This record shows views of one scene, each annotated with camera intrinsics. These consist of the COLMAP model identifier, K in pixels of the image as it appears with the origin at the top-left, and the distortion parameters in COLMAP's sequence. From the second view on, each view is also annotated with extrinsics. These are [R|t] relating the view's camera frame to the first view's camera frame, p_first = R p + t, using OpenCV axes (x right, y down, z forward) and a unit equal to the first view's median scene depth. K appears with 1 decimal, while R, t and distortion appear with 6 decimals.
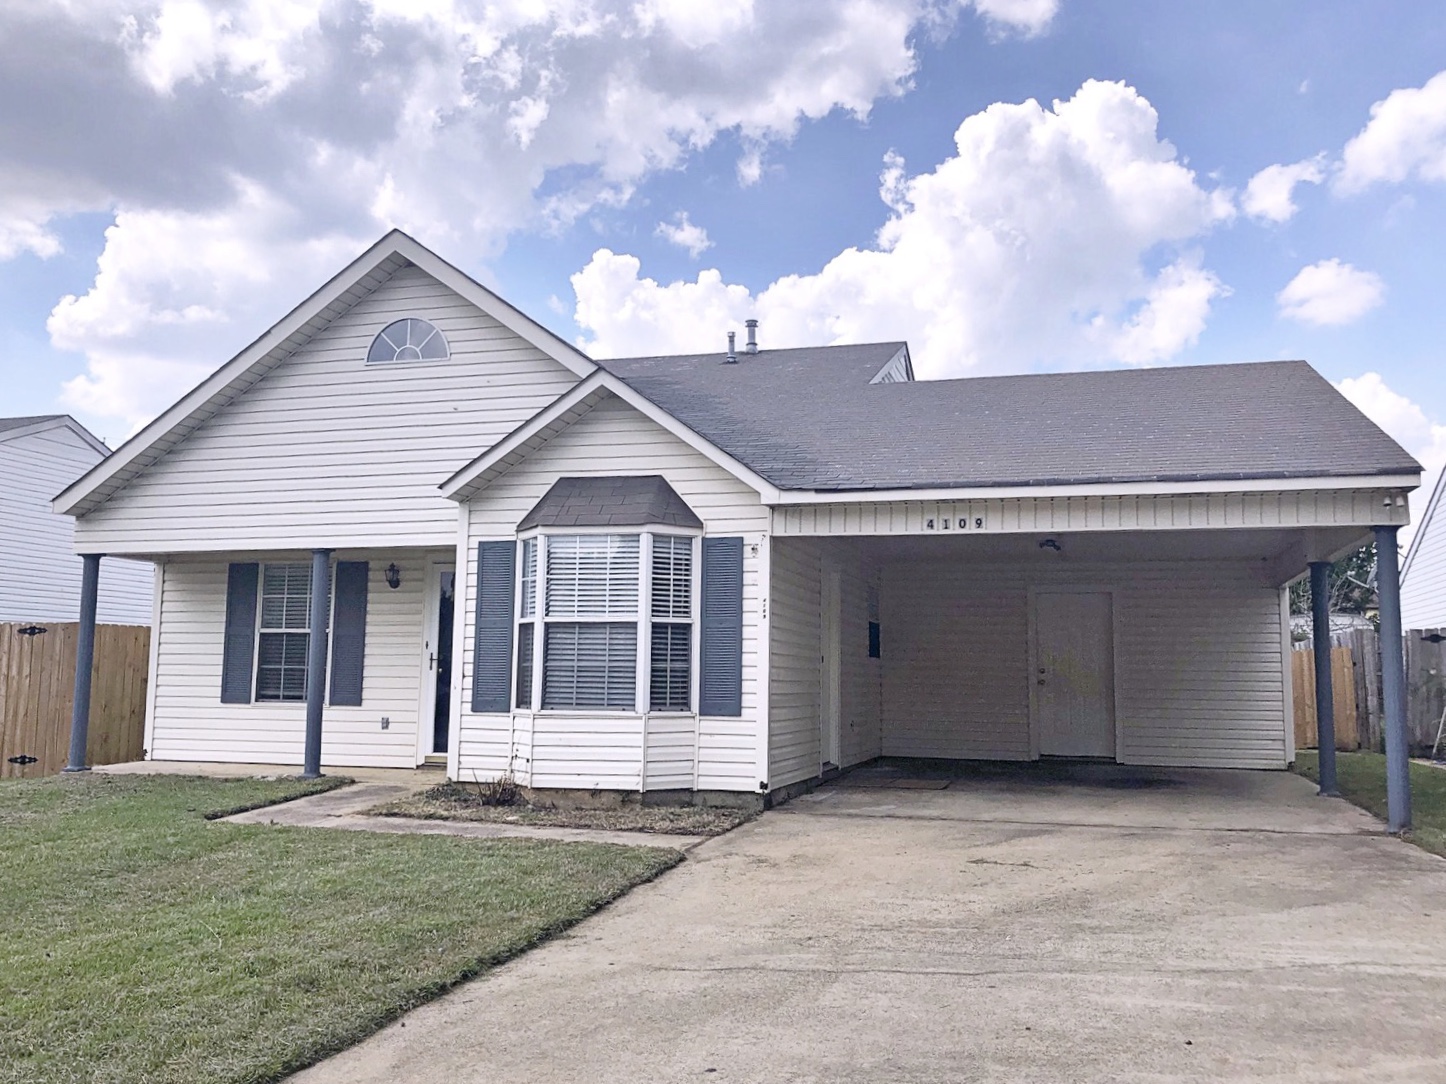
lens RADIAL K [[1215.3, 0, 723.0], [0, 1215.3, 542.0], [0, 0, 1]] dist [0.018213, -0.009213]
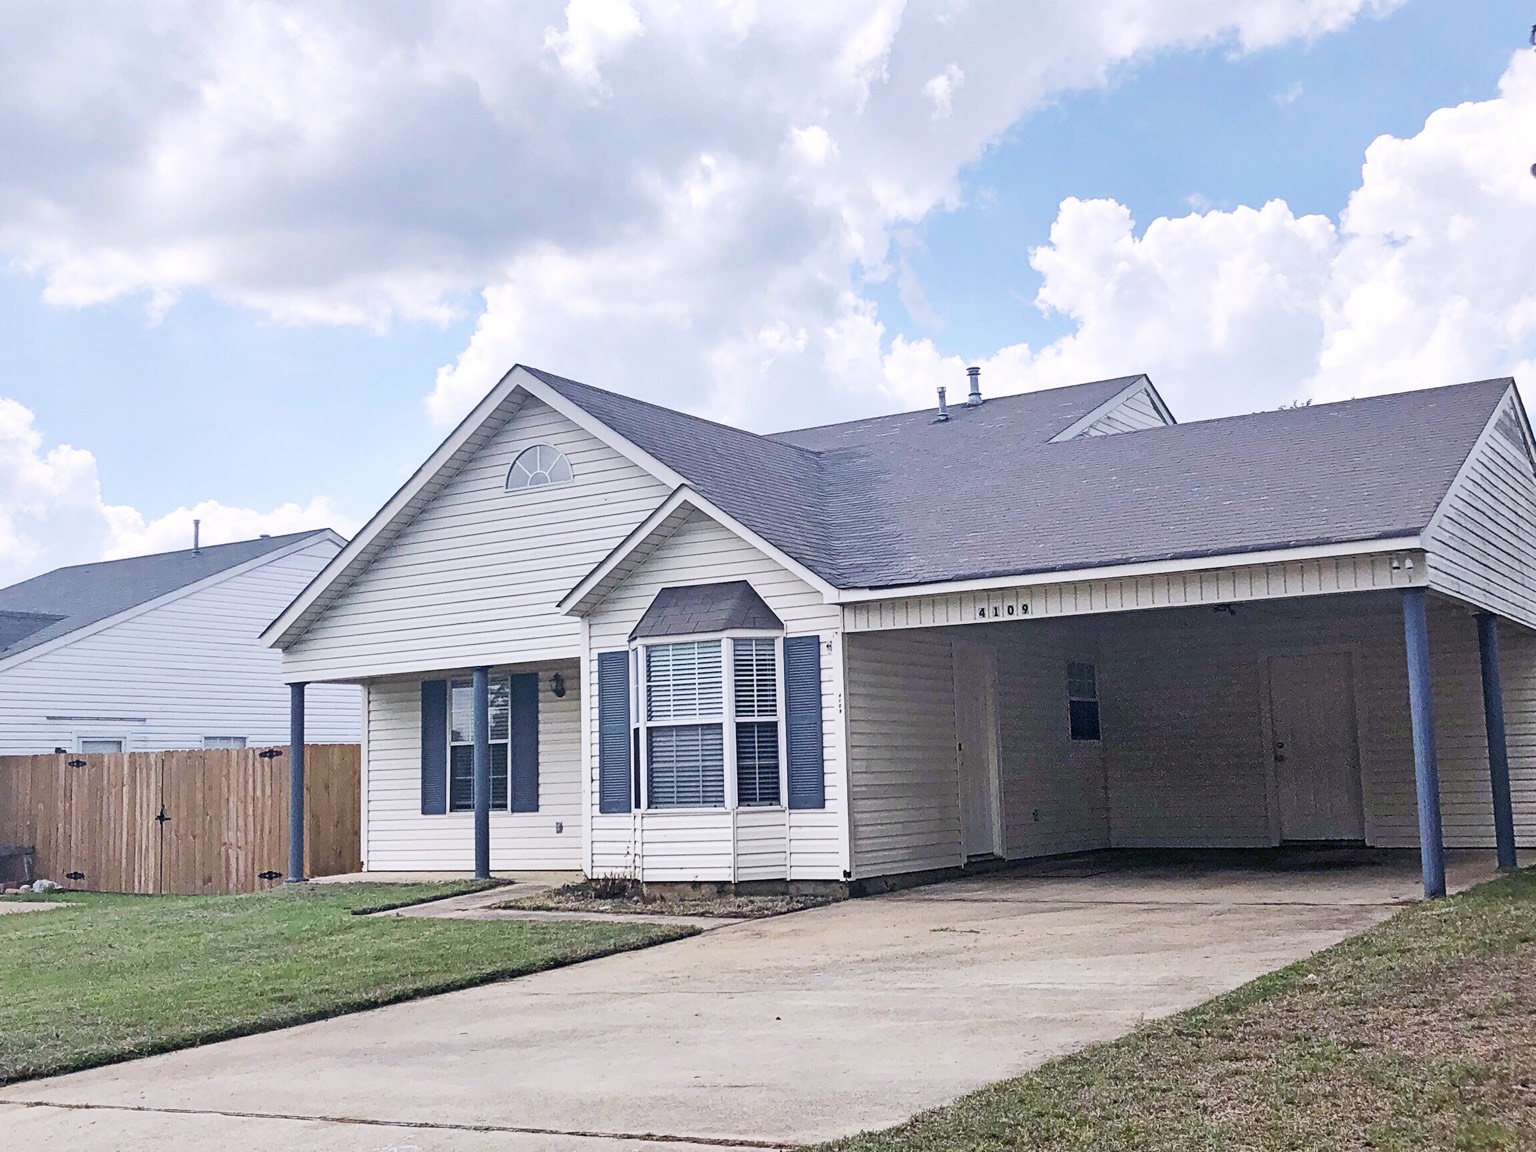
lens RADIAL K [[1613.3, 0, 789.6], [0, 1613.3, 574.7], [0, 0, 1]] dist [0.052146, -0.000660]
pose [[0.959208, -0.076797, -0.272071, 0.364619], [0.074477, 0.997044, -0.018859, -0.030904], [0.272715, -0.002174, 0.962092, -0.326172]]
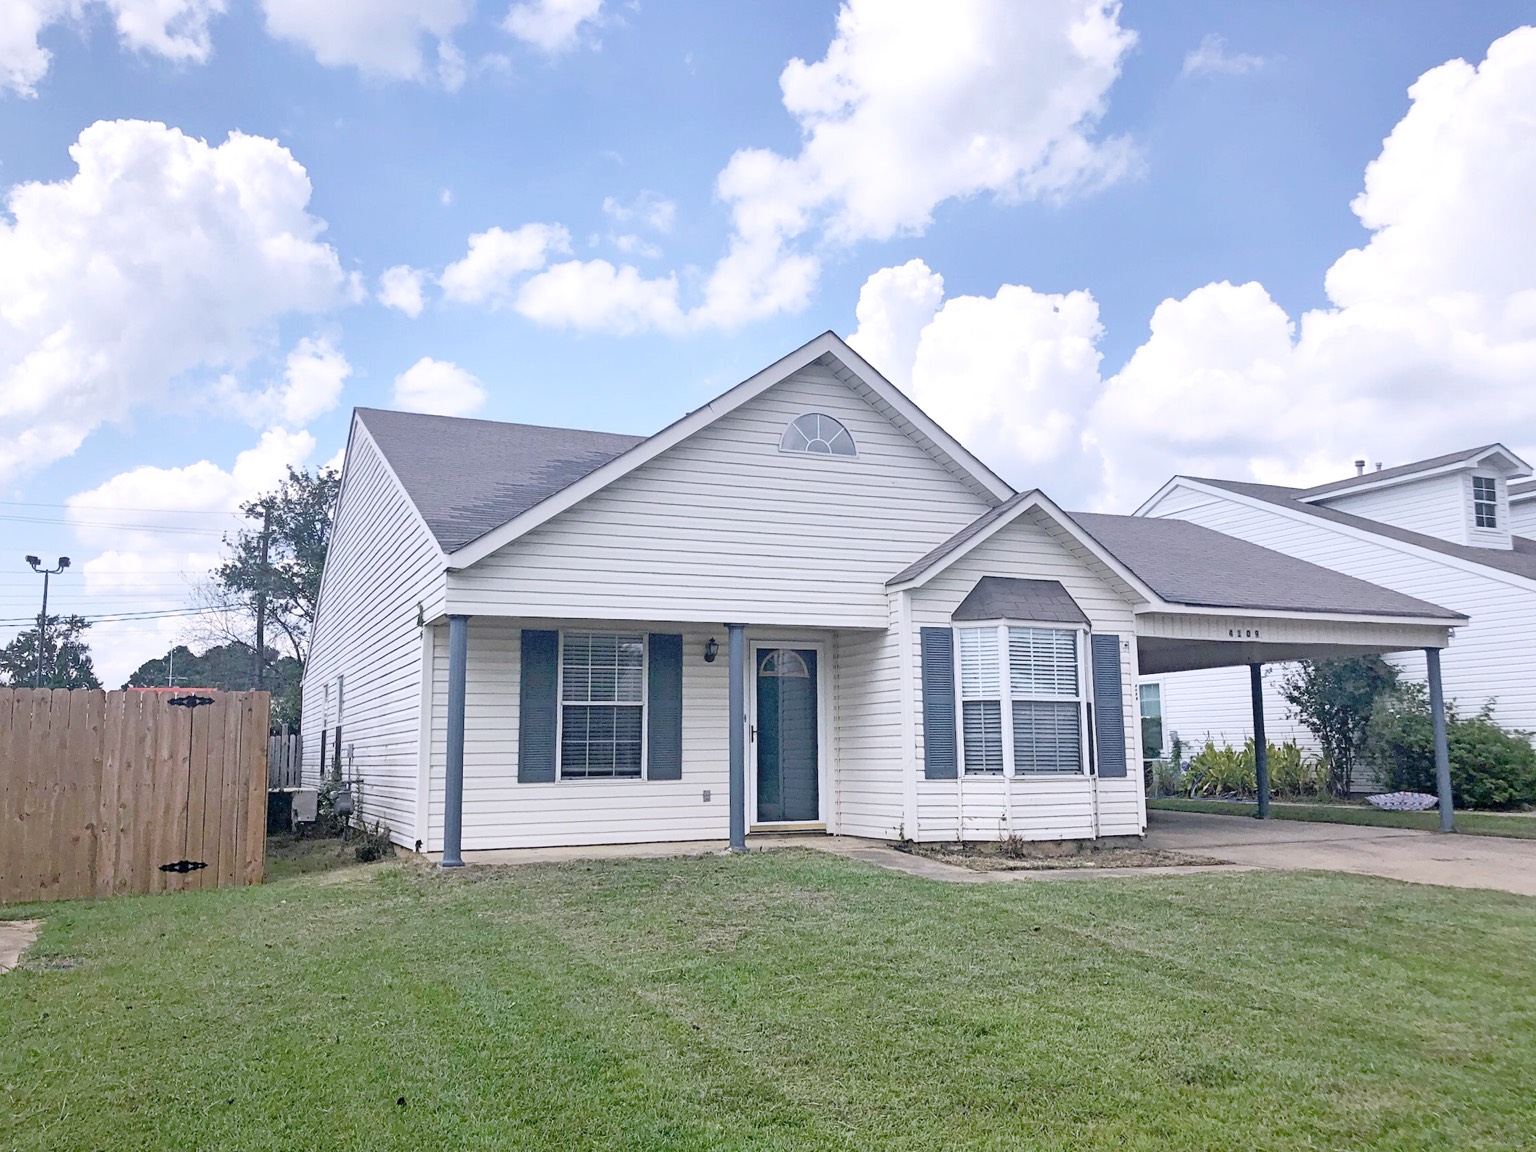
lens RADIAL K [[1247.5, 0, 722.0], [0, 1247.5, 582.7], [0, 0, 1]] dist [0.161106, -0.470897]
pose [[0.786334, 0.066619, 0.614199, -1.107843], [-0.053008, 0.997778, -0.040360, 0.015879], [-0.615524, -0.000821, 0.788118, 0.208817]]
